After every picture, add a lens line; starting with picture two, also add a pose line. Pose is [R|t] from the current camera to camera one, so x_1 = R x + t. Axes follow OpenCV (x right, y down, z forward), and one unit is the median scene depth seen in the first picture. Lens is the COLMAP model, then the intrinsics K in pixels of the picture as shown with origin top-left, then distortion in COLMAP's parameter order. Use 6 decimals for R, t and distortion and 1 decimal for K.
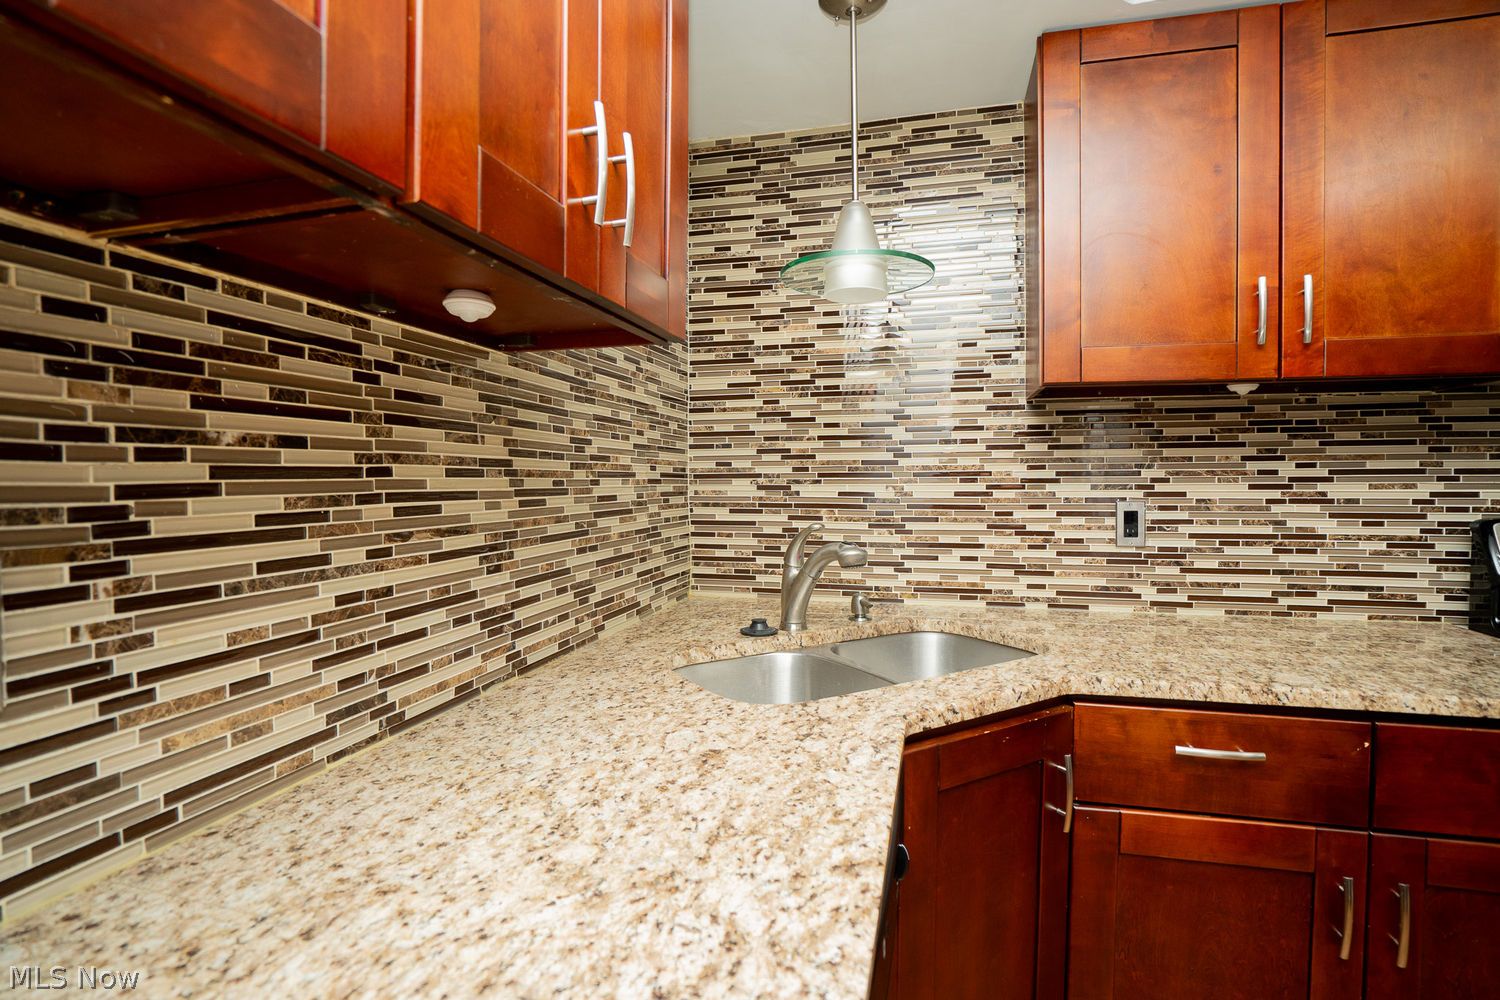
lens RADIAL K [[726.4, 0, 745.5], [0, 726.4, 496.0], [0, 0, 1]] dist [-0.069435, 0.033400]
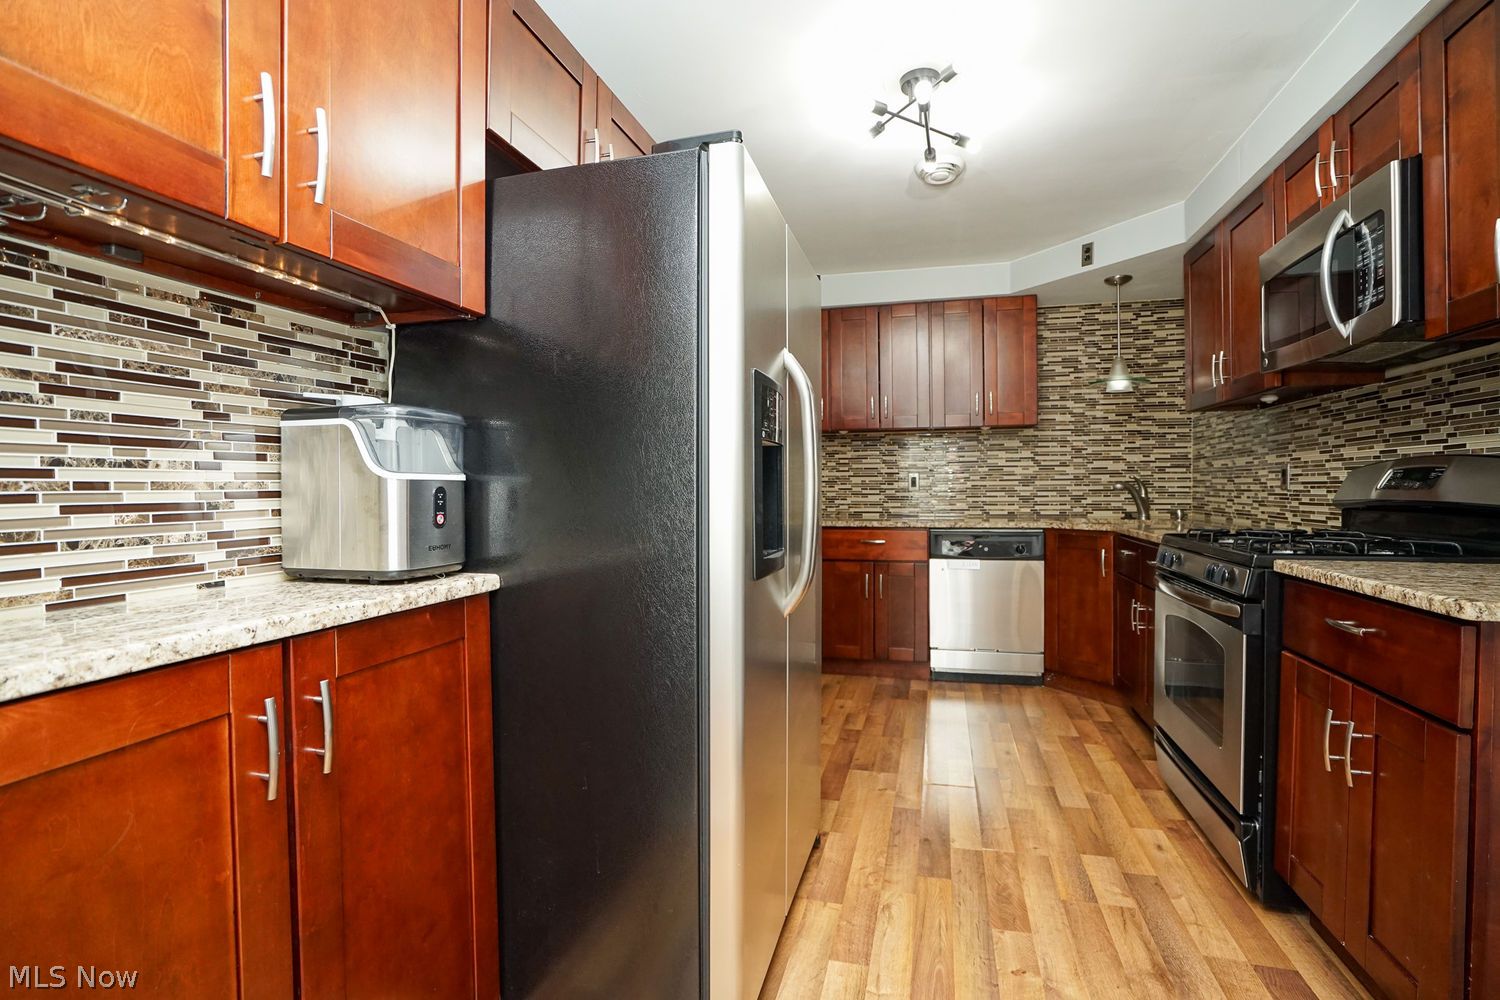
lens RADIAL K [[689.3, 0, 750.9], [0, 689.3, 495.0], [0, 0, 1]] dist [-0.059705, 0.023583]
pose [[-0.011935, 0.013955, -0.999831, 2.549747], [-0.016036, 0.999771, 0.014146, 0.094897], [0.999800, 0.016202, -0.011708, -0.330050]]
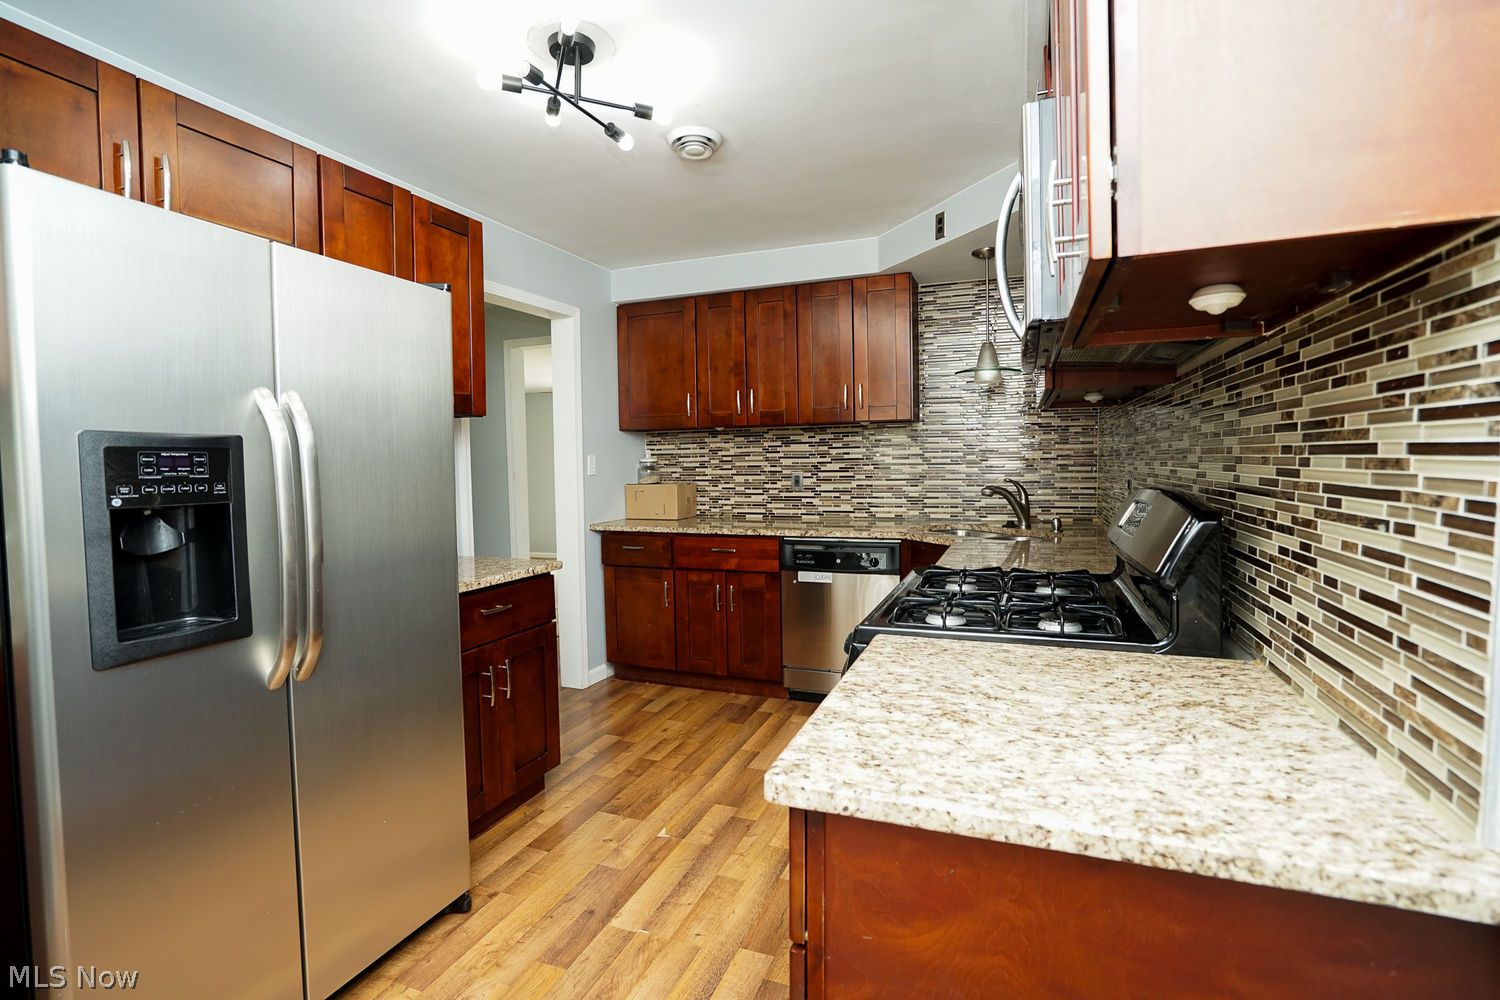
lens RADIAL K [[689.3, 0, 750.9], [0, 689.3, 495.0], [0, 0, 1]] dist [-0.059705, 0.023583]
pose [[-0.114755, 0.052439, -0.992009, 2.320101], [-0.006776, 0.998541, 0.053568, -0.019415], [0.993371, 0.012869, -0.114232, 0.455536]]
